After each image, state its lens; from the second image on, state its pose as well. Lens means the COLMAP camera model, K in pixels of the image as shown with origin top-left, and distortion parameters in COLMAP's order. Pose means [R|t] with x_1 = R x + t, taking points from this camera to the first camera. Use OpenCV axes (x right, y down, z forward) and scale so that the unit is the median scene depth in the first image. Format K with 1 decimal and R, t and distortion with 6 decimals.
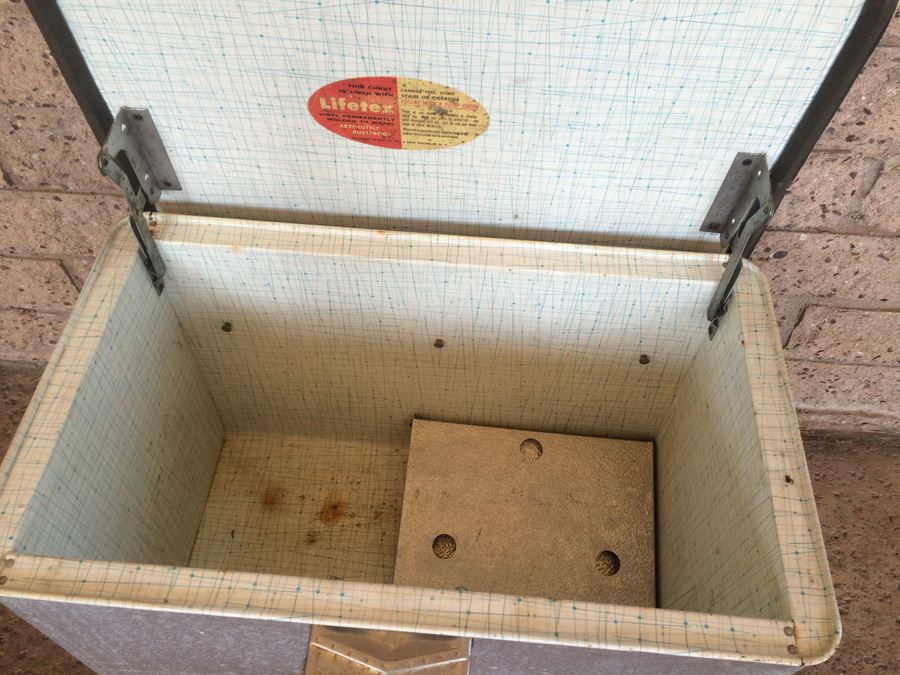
lens RADIAL K [[747.9, 0, 455.9], [0, 747.9, 332.0], [0, 0, 1]] dist [0.046416, -0.011492]
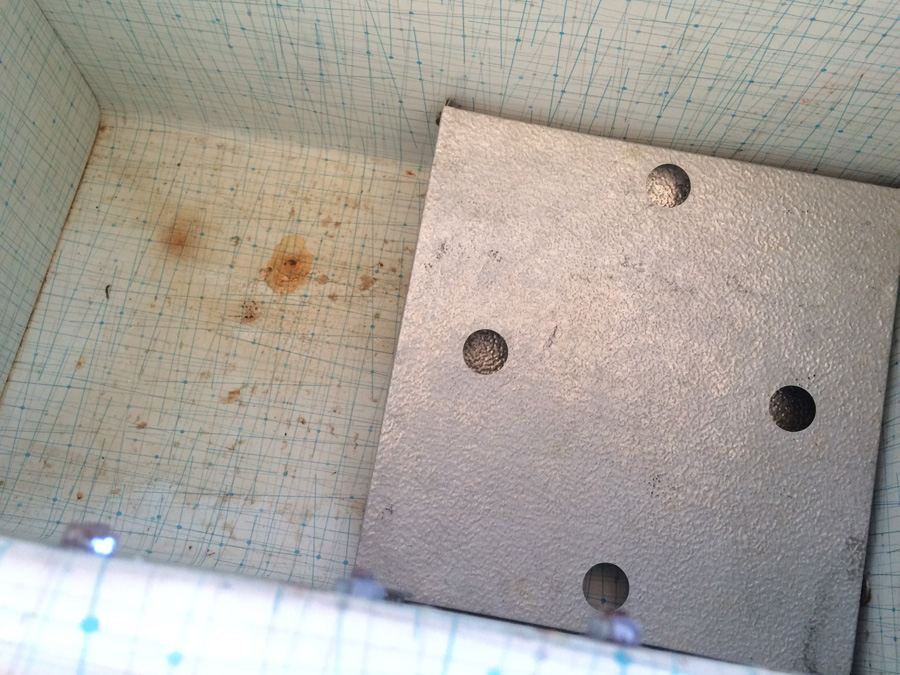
lens RADIAL K [[747.9, 0, 452.5], [0, 747.9, 339.4], [0, 0, 1]] dist [0.046416, -0.011492]
pose [[0.995867, 0.089009, -0.018084, -0.028805], [-0.079261, 0.948882, 0.305517, 0.113942], [0.044354, -0.302821, 0.952015, 0.481849]]
